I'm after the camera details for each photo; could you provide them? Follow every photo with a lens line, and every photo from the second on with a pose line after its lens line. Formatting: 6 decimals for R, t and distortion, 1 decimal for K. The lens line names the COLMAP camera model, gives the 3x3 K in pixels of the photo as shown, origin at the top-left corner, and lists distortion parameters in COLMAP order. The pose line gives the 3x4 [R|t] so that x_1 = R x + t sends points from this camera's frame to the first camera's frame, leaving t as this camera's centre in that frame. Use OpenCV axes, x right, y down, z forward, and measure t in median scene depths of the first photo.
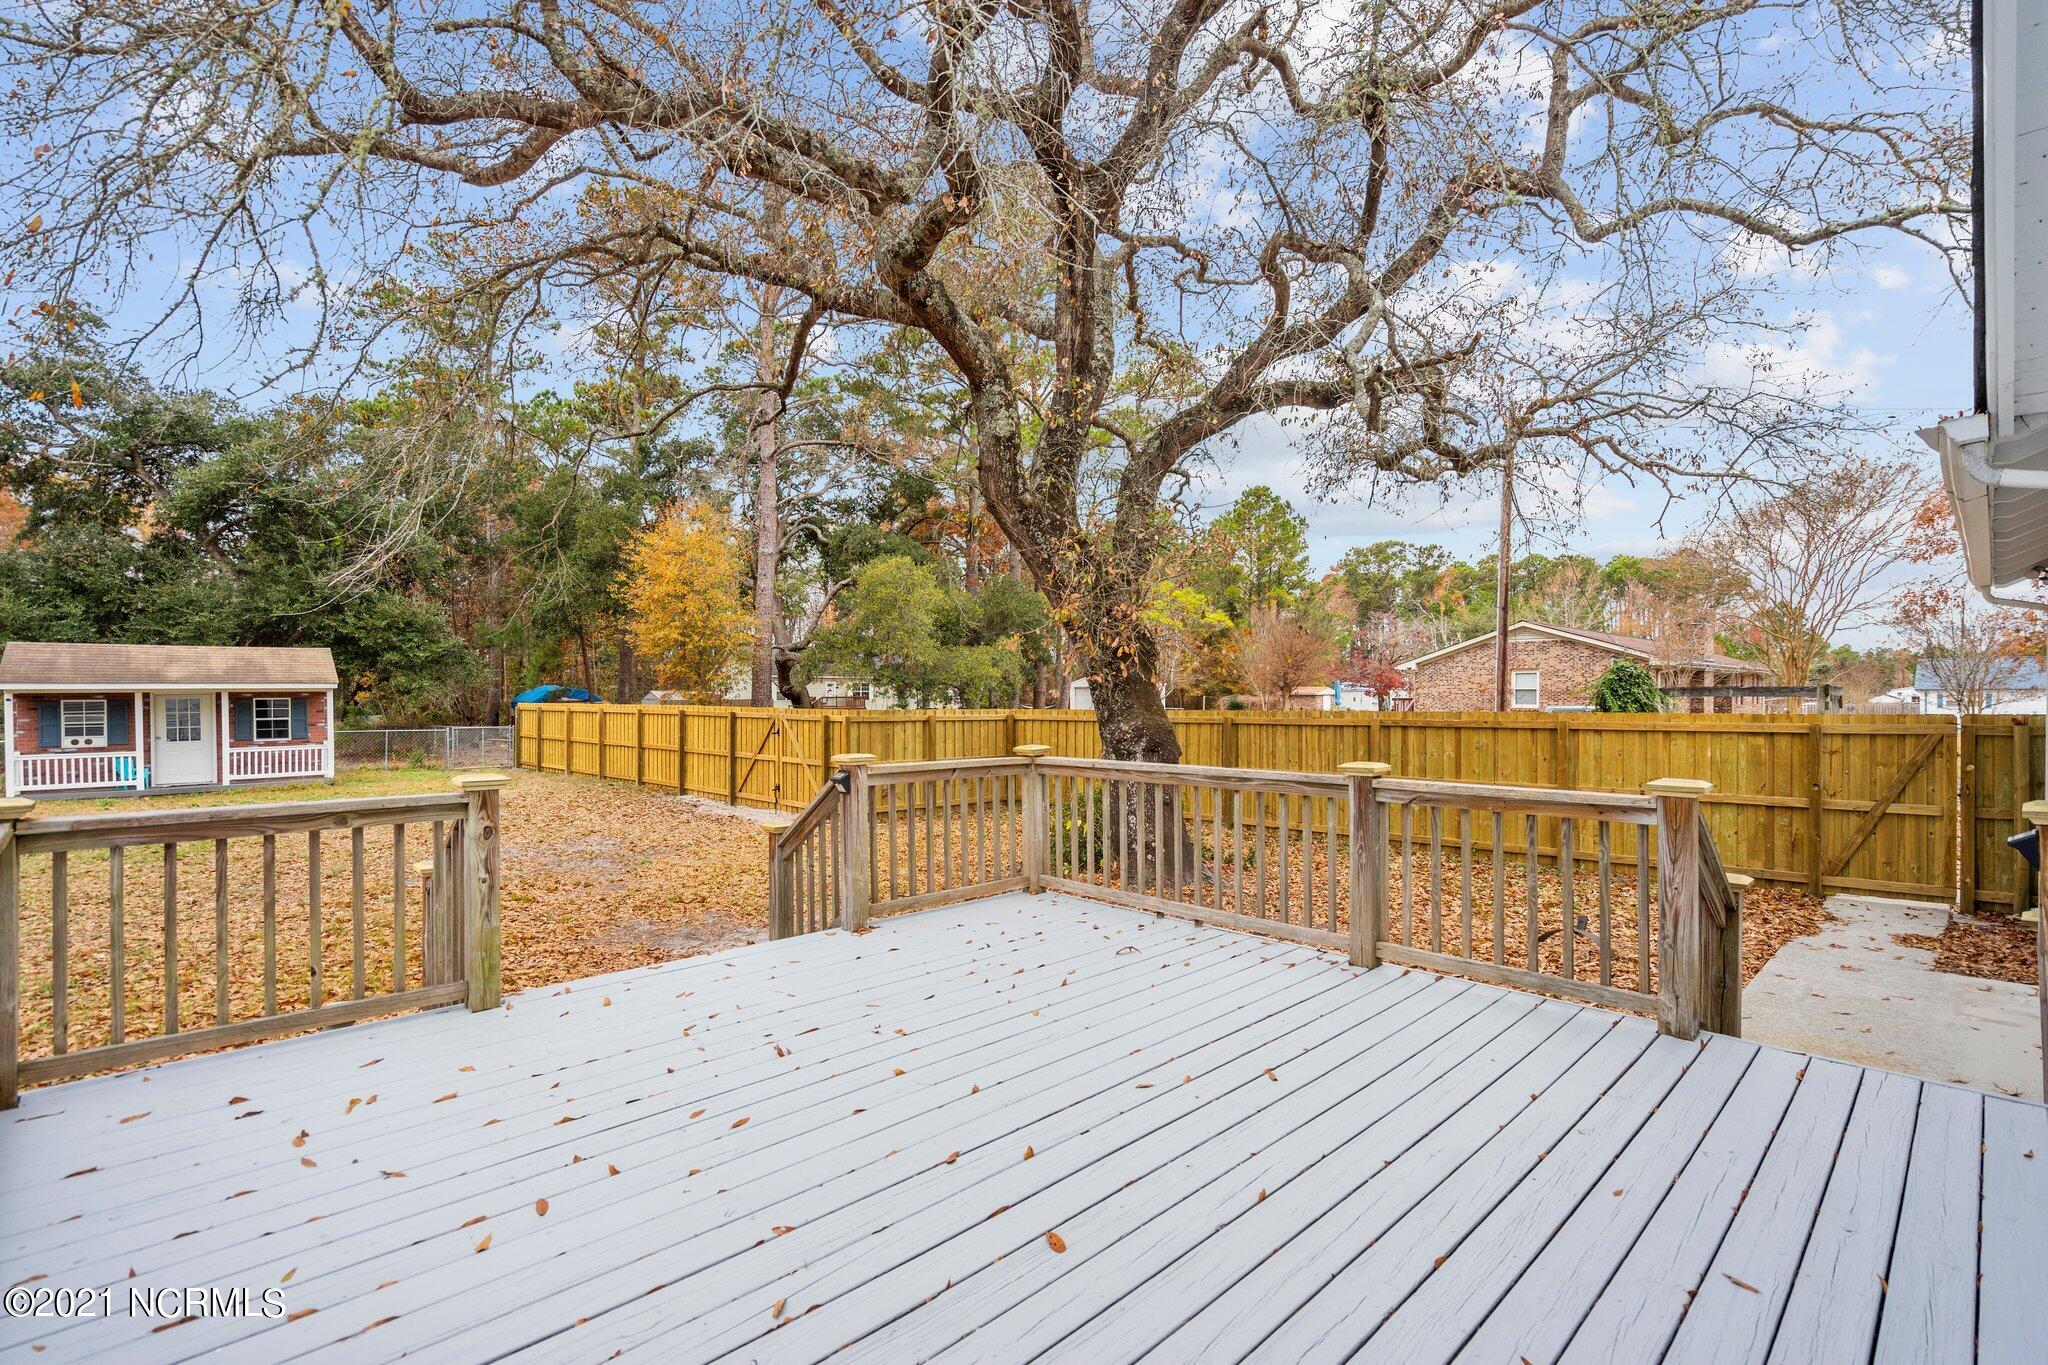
lens RADIAL K [[921.2, 0, 1018.4], [0, 921.2, 697.7], [0, 0, 1]] dist [-0.001244, 0.000146]
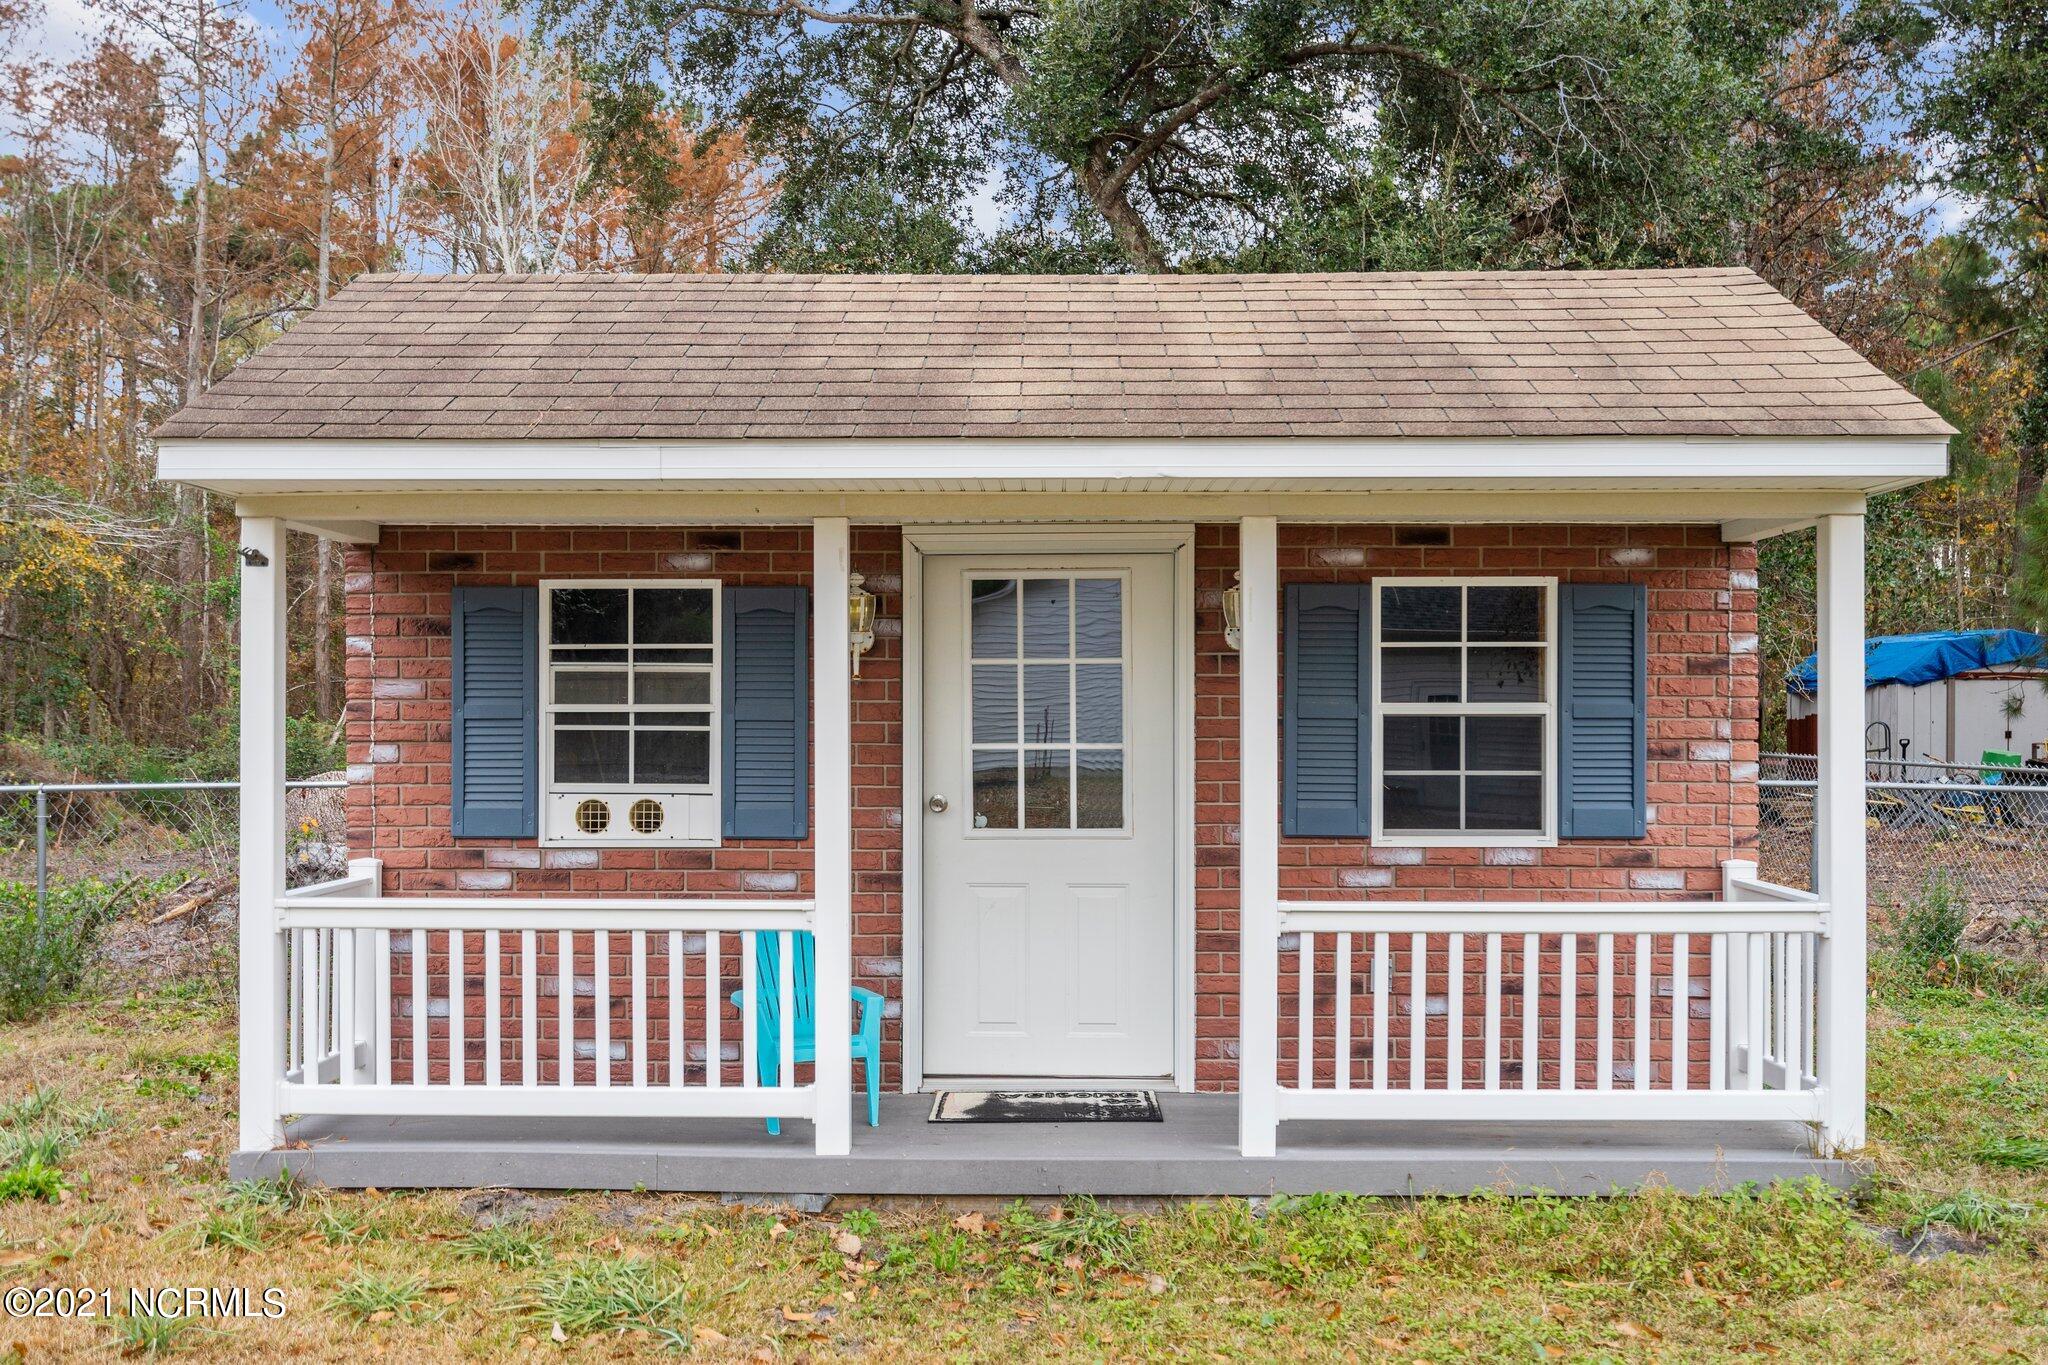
lens RADIAL K [[1851.8, 0, 1016.8], [0, 1851.8, 745.7], [0, 0, 1]] dist [0.014734, -0.002948]
pose [[0.724931, 0.030951, -0.688126, -0.689308], [-0.010565, 0.999372, 0.033821, 0.020588], [0.688740, -0.017248, 0.724803, 0.763091]]
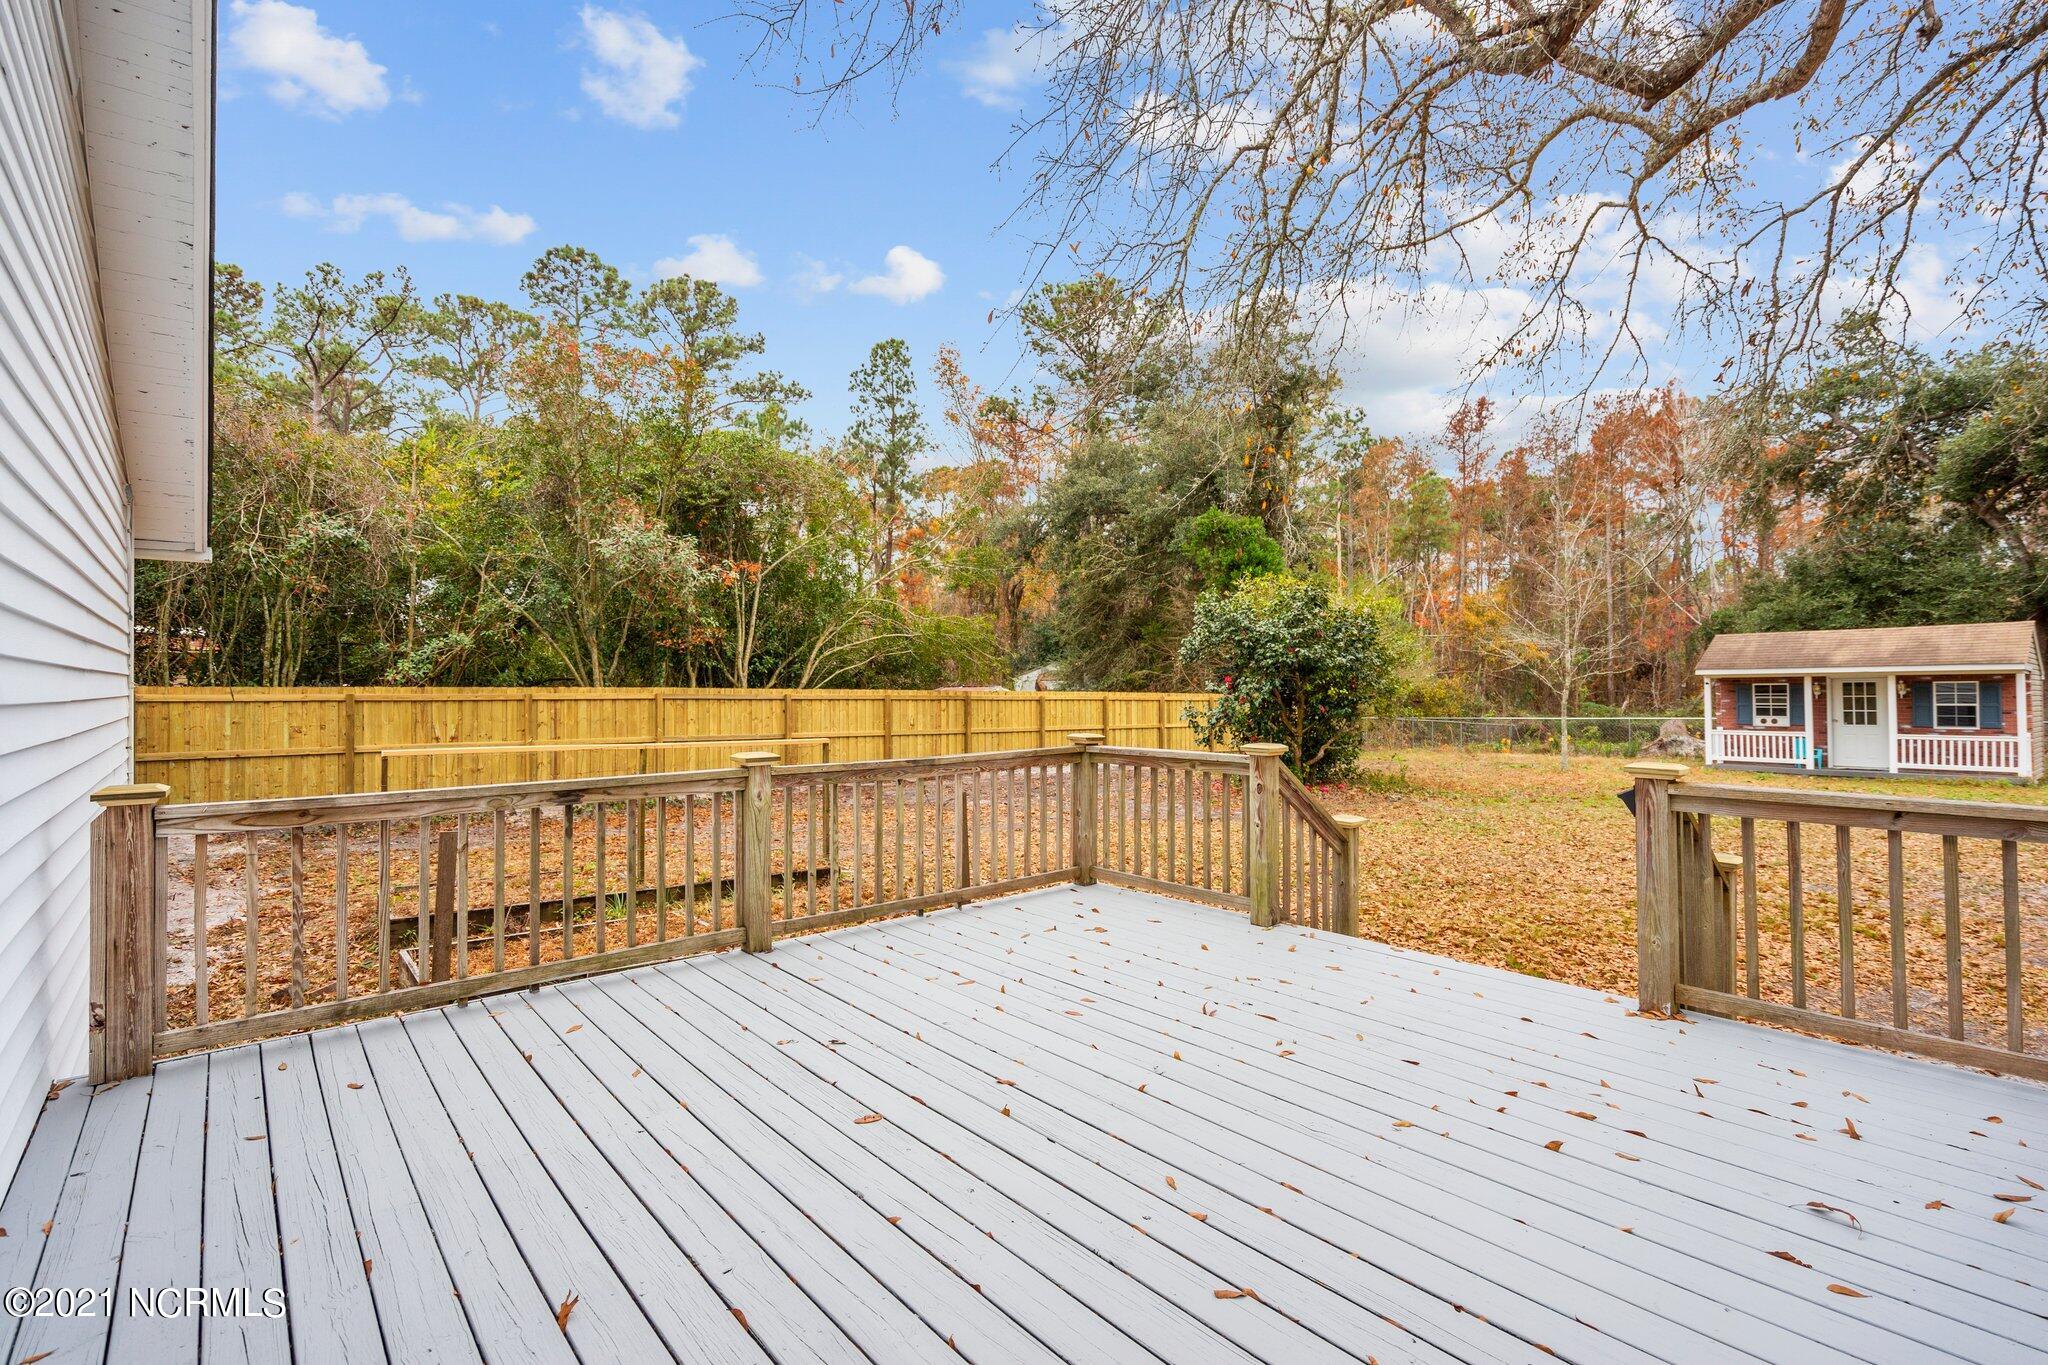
lens RADIAL K [[943.4, 0, 1025.6], [0, 943.4, 677.3], [0, 0, 1]] dist [0.000356, 0.000566]
pose [[-0.045979, -0.006290, -0.998923, 0.155214], [0.002933, 0.999975, -0.006431, -0.000321], [0.998938, -0.003226, -0.045959, 0.150162]]
